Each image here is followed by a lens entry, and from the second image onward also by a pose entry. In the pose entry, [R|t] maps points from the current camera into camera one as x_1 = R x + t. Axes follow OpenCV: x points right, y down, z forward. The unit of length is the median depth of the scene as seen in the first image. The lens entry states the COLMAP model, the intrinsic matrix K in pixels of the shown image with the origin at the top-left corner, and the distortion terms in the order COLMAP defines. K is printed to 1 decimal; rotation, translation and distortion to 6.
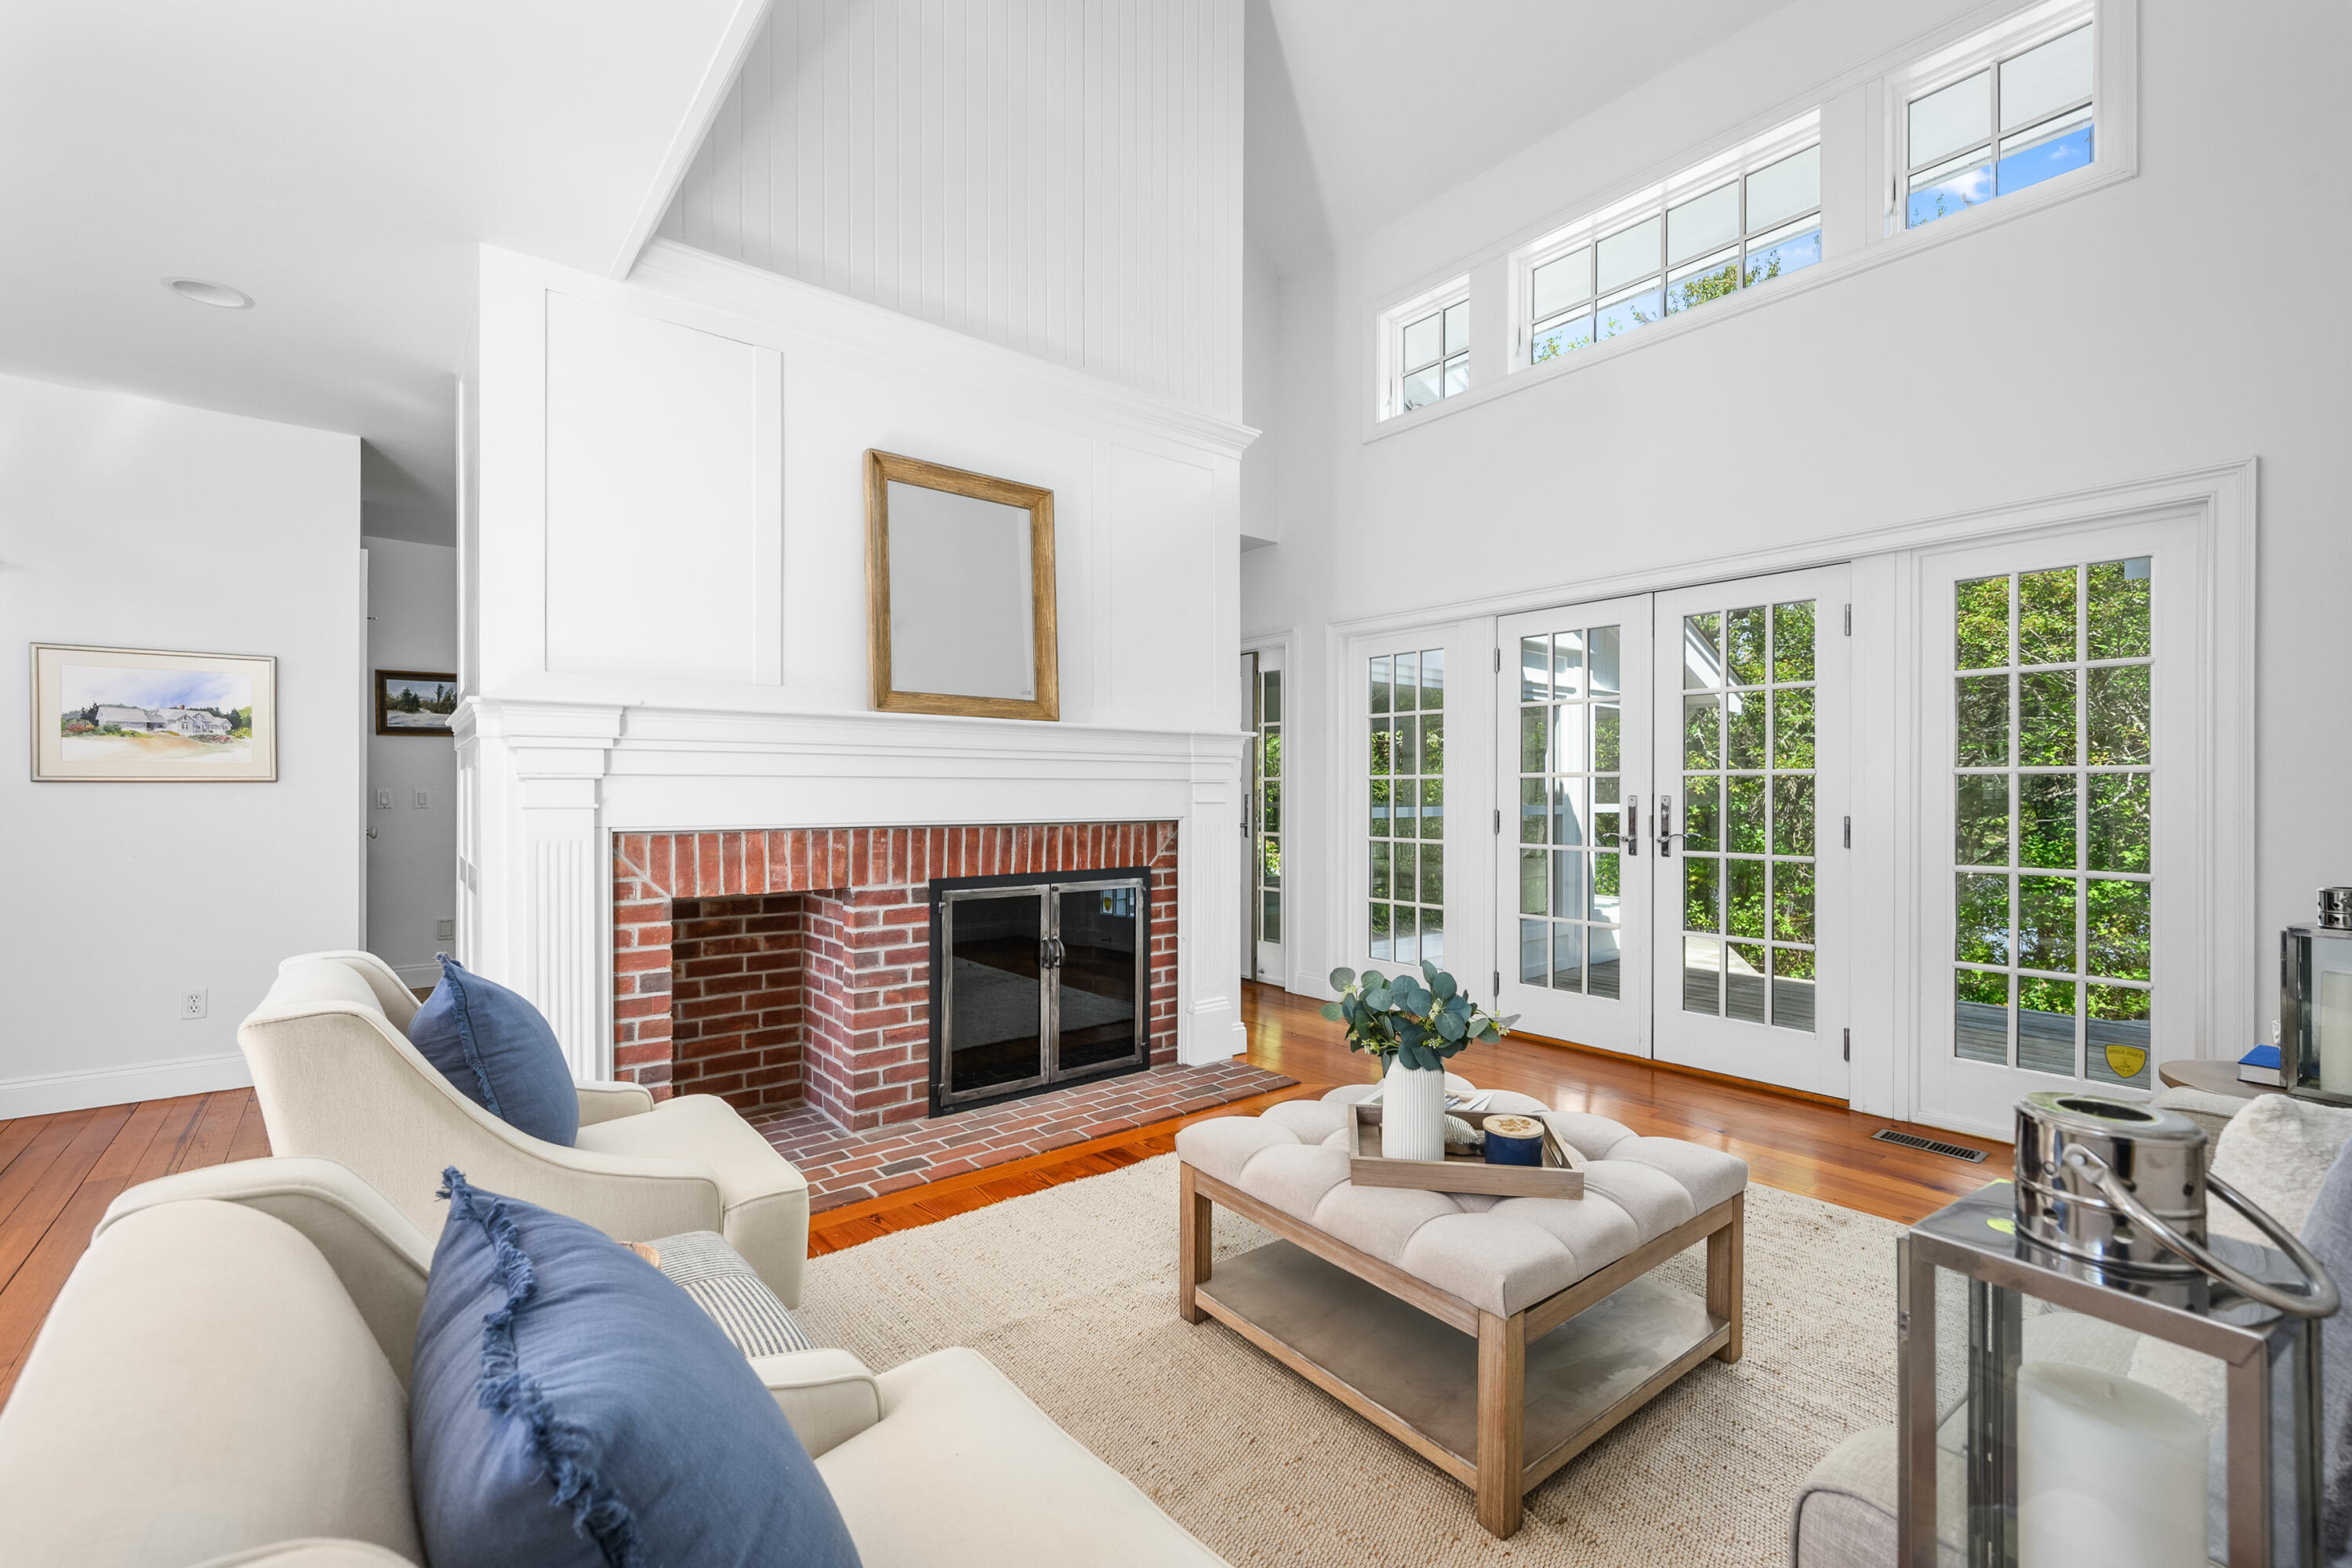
lens RADIAL K [[991.4, 0, 1177.3], [0, 991.4, 787.2], [0, 0, 1]] dist [-0.000061, -0.000062]
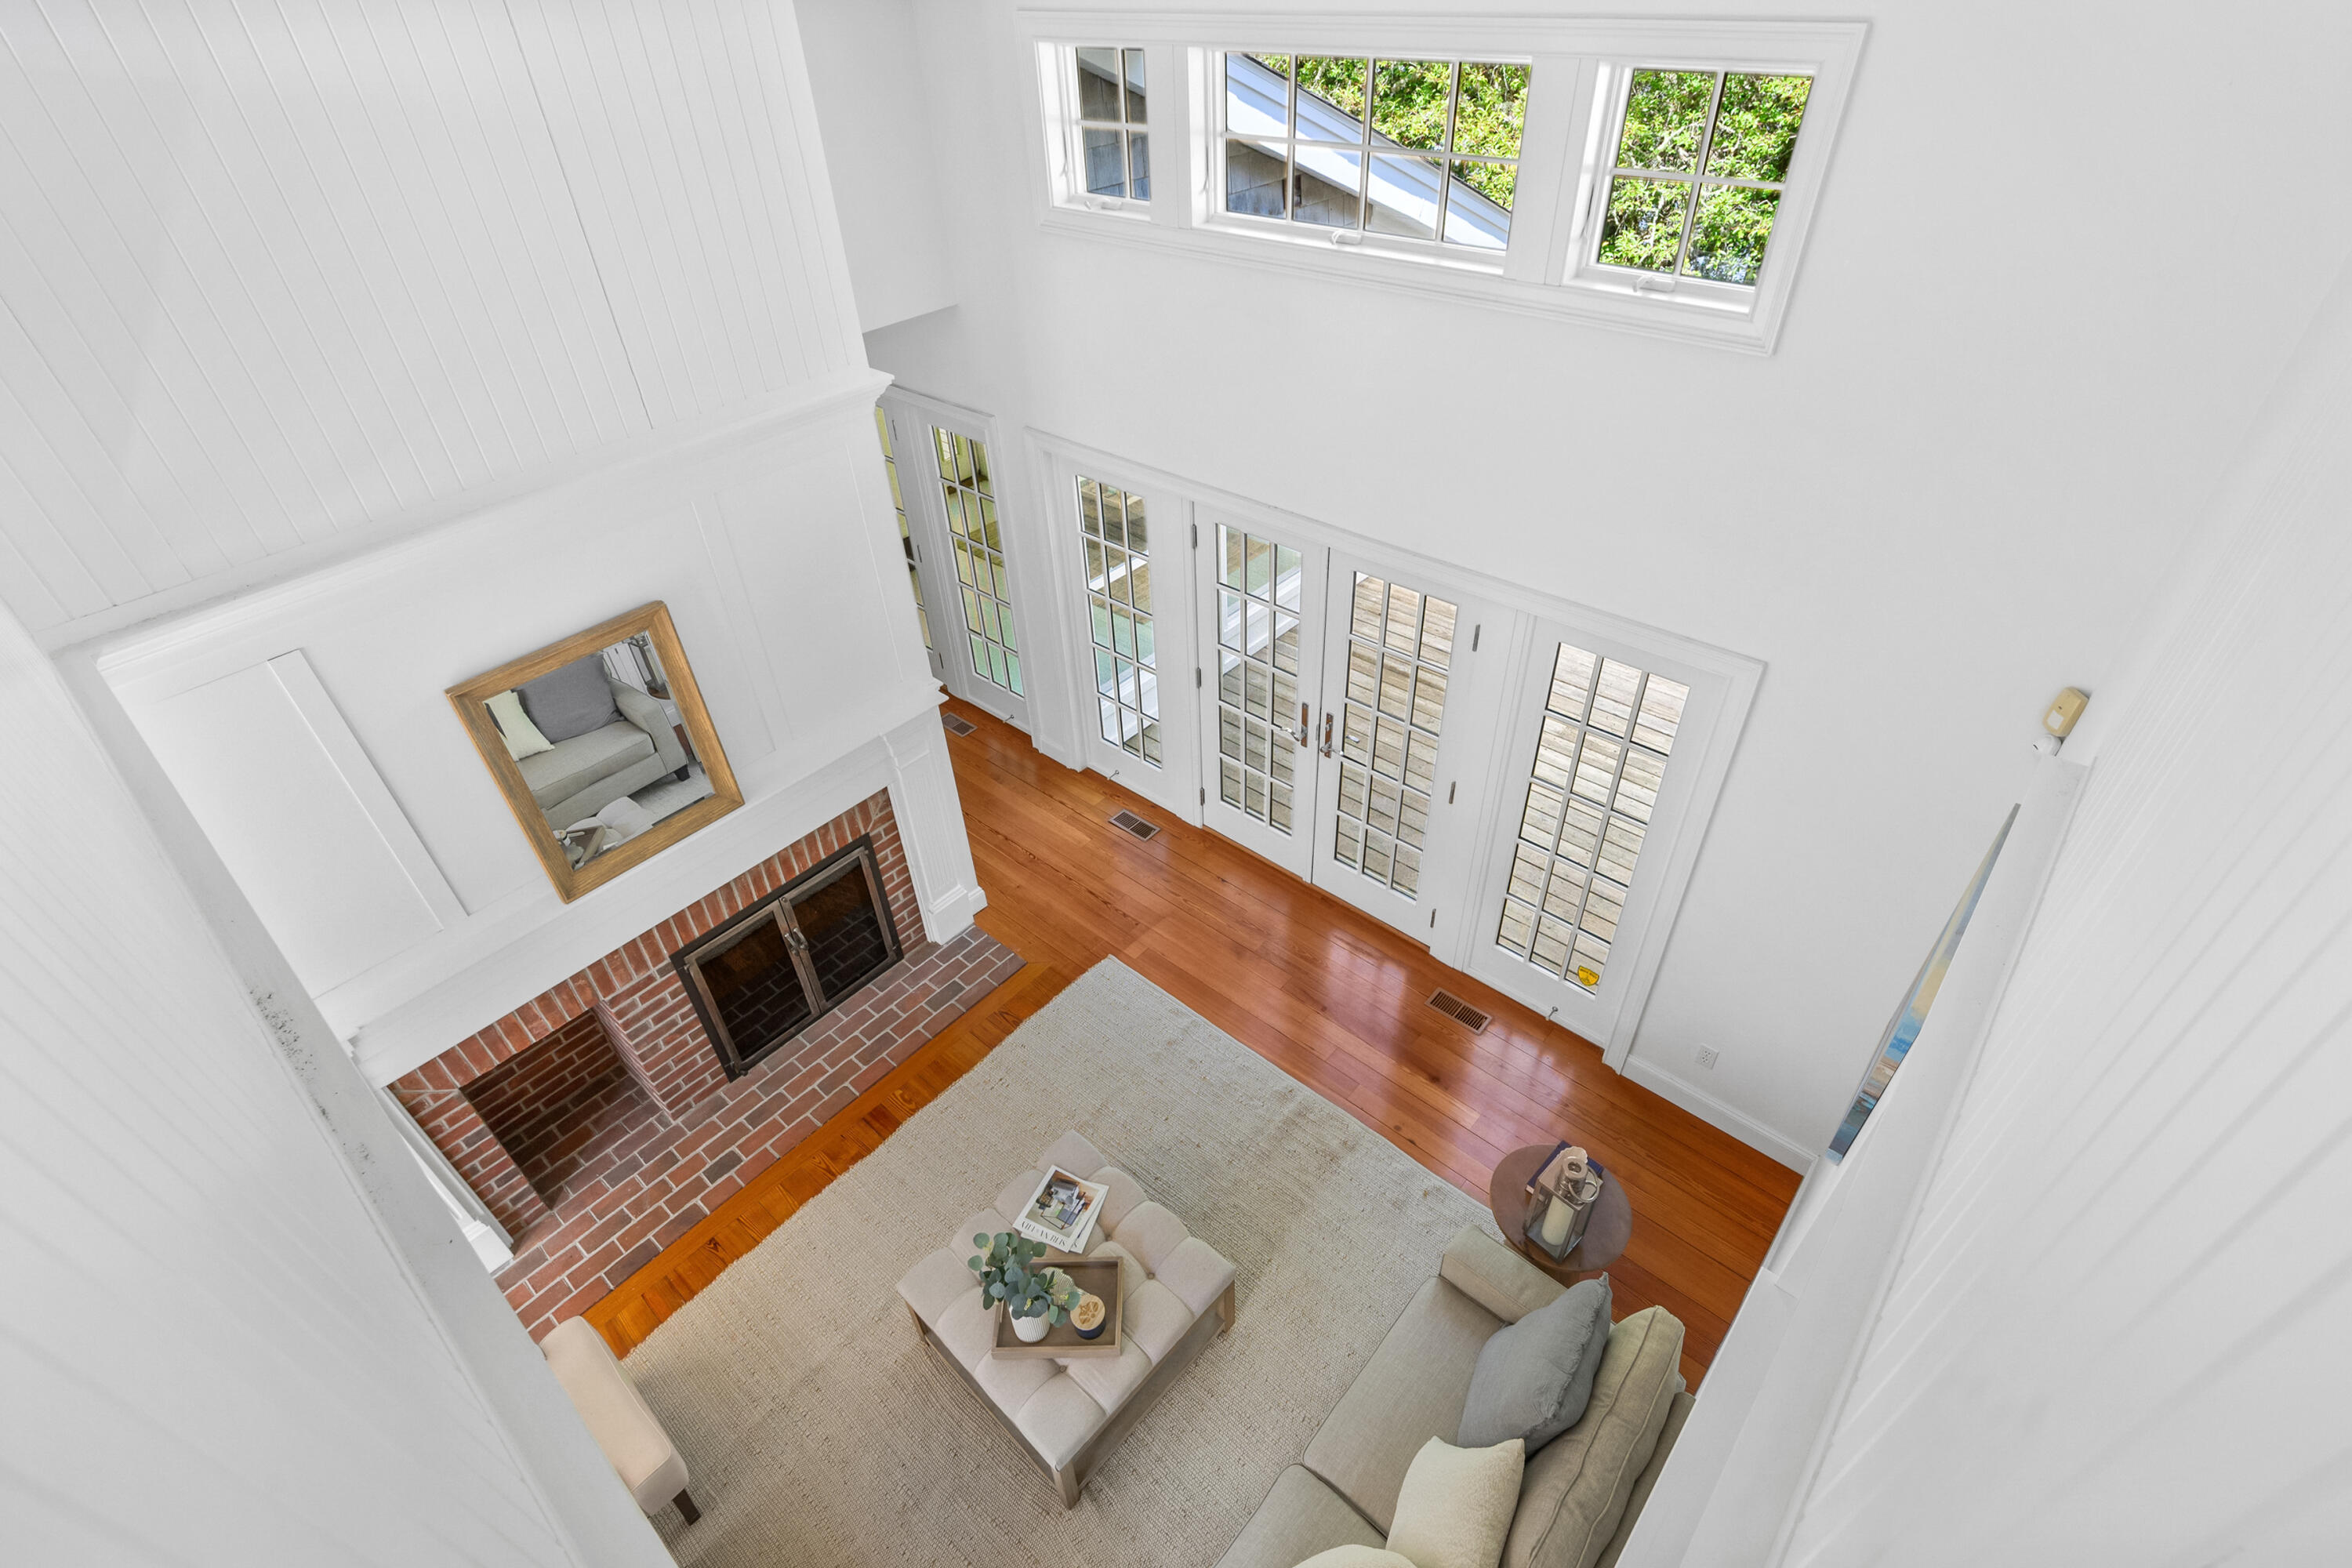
lens RADIAL K [[1105.1, 0, 1177.8], [0, 1105.1, 785.1], [0, 0, 1]] dist [0.003685, -0.000236]
pose [[0.985732, -0.133621, 0.102365, 0.234400], [0.042332, 0.785388, 0.617554, -0.857519], [-0.162914, -0.604409, 0.779839, 0.022511]]
